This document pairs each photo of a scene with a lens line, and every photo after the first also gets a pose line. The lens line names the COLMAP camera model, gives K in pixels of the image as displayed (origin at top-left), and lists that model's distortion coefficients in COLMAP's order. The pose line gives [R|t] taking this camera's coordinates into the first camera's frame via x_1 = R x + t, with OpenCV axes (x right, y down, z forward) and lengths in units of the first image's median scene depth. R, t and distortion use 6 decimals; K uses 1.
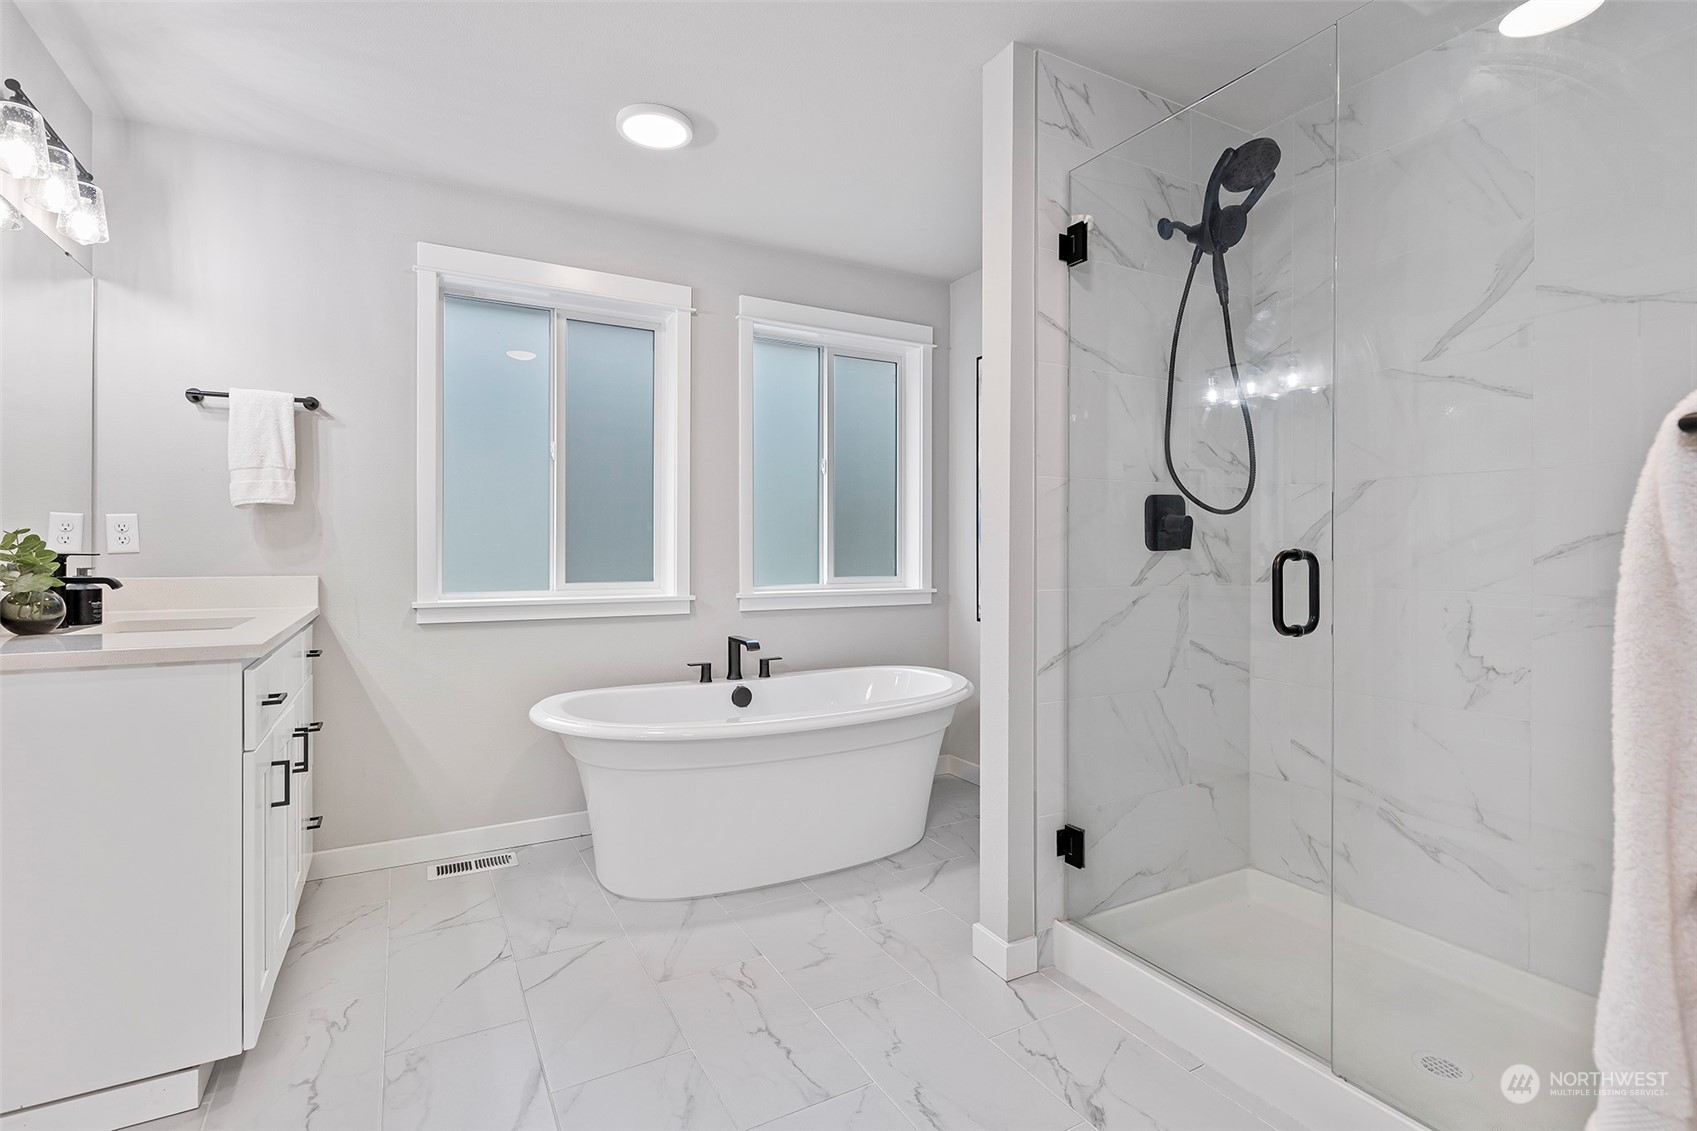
lens RADIAL K [[812.4, 0, 850.0], [0, 812.4, 552.9], [0, 0, 1]] dist [-0.002809, -0.000060]
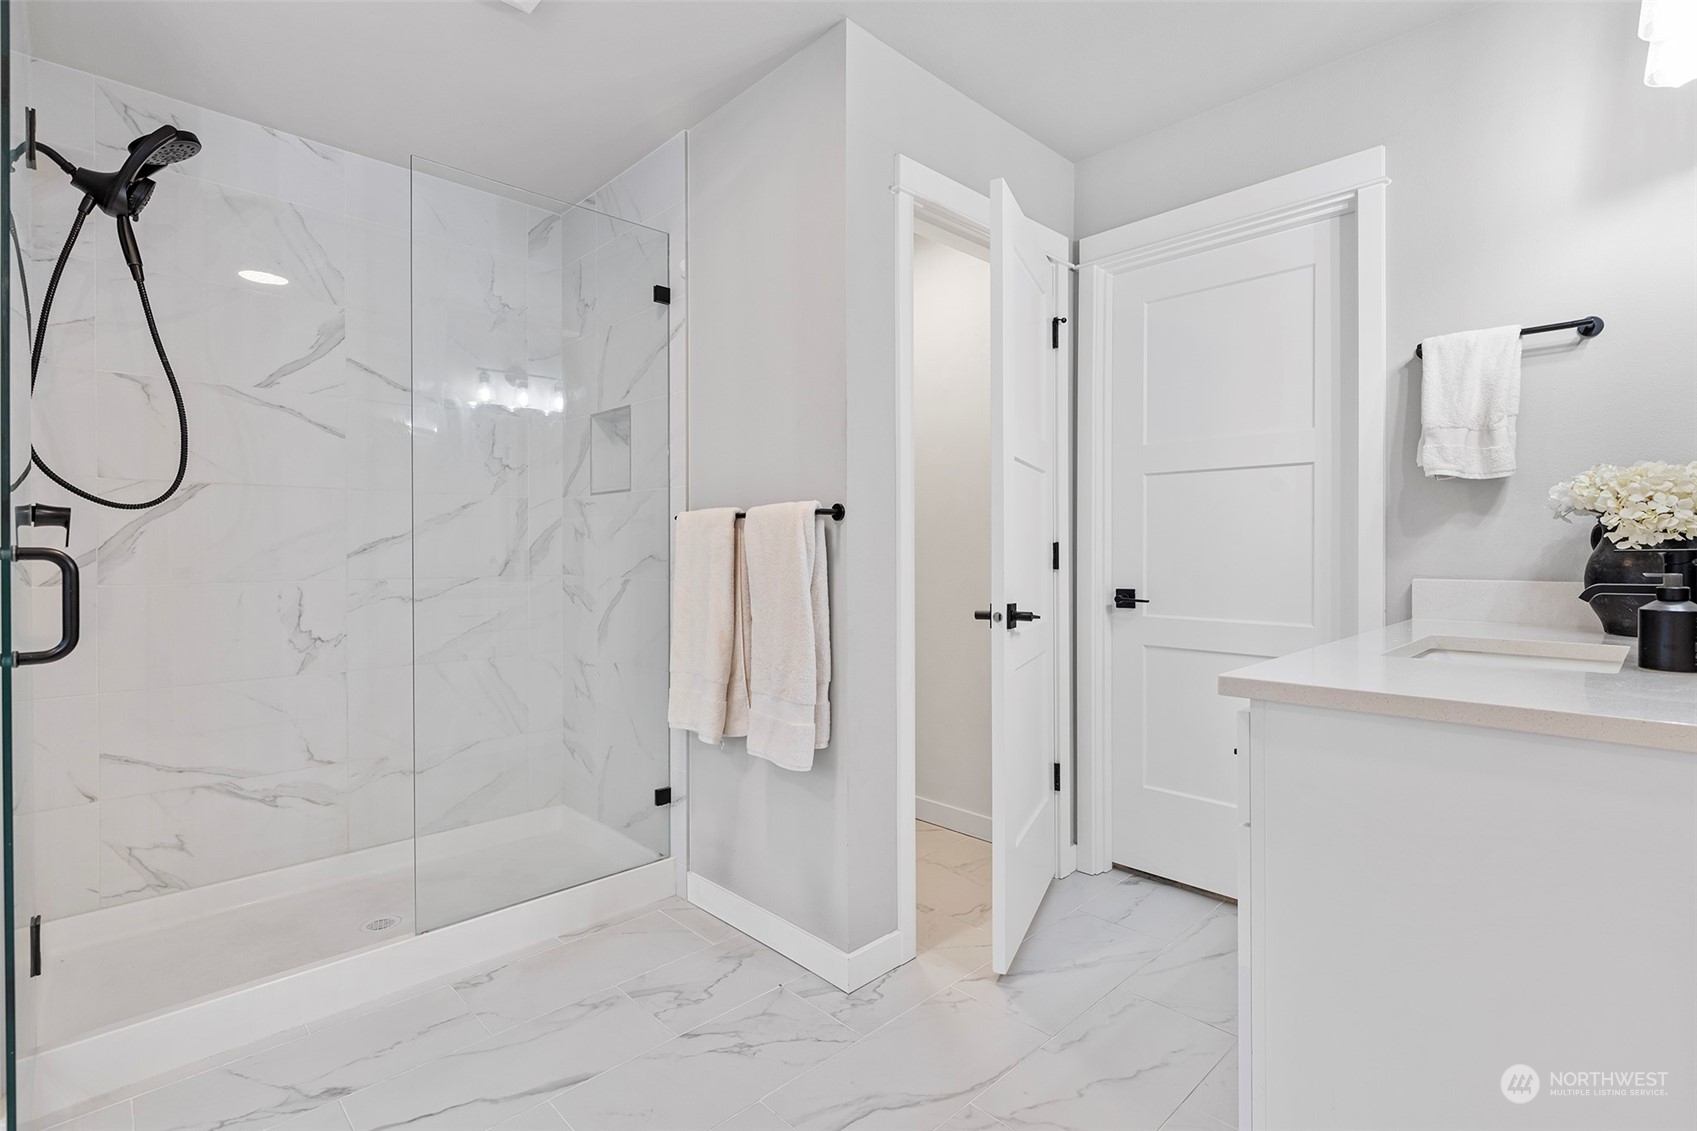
lens RADIAL K [[812.4, 0, 850.7], [0, 812.4, 559.9], [0, 0, 1]] dist [-0.002809, -0.000060]
pose [[-0.254031, -0.012662, 0.967113, -0.675942], [0.012393, 0.999790, 0.016345, 0.005046], [-0.967117, 0.016138, -0.253821, 0.489162]]
